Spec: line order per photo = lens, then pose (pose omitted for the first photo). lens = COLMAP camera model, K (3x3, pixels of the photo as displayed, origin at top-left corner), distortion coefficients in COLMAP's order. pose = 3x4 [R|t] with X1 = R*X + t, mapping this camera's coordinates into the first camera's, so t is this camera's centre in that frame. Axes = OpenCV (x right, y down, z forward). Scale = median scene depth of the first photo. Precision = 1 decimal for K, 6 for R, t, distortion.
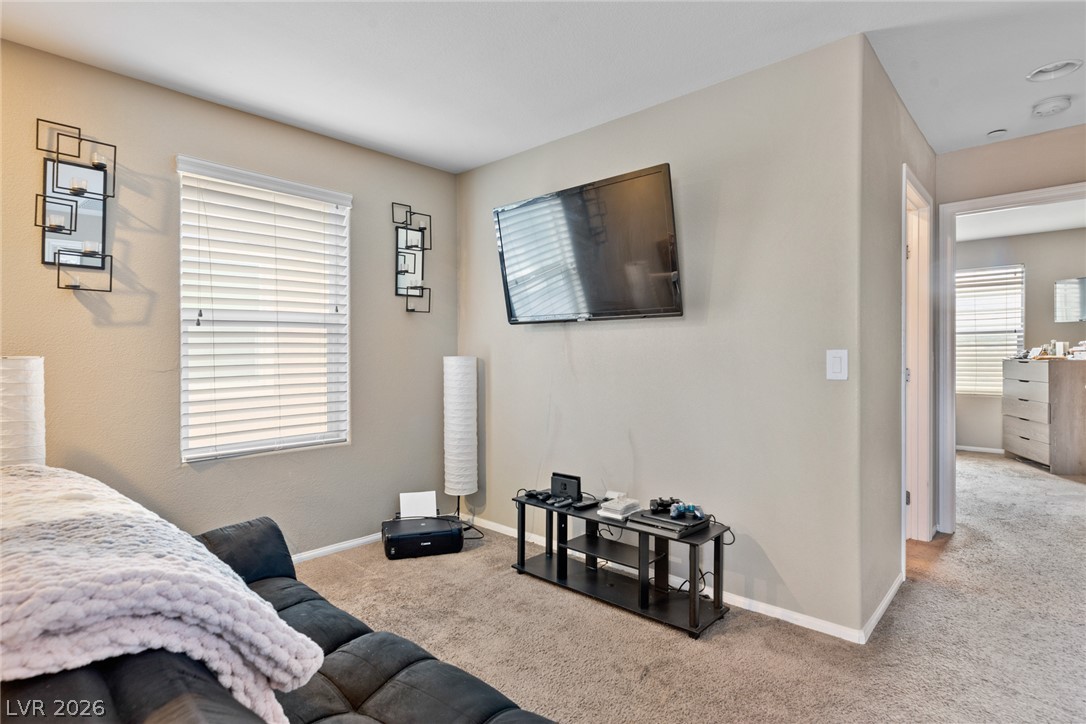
lens RADIAL K [[554.1, 0, 543.0], [0, 554.1, 362.0], [0, 0, 1]] dist [0.001224, 0.000686]
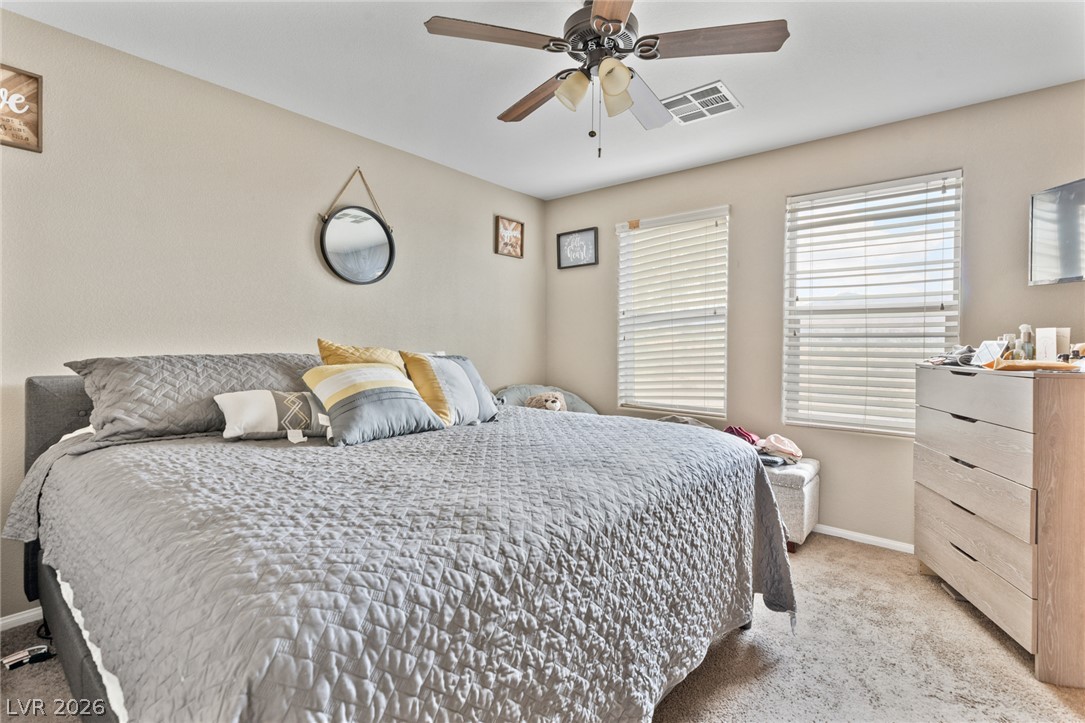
lens RADIAL K [[487.2, 0, 542.5], [0, 487.2, 354.0], [0, 0, 1]] dist [-0.002565, -0.000664]
pose [[0.999073, 0.012617, 0.041153, 0.330104], [-0.012839, 0.999904, 0.005127, -0.008195], [-0.041085, -0.005651, 0.999140, 0.401085]]
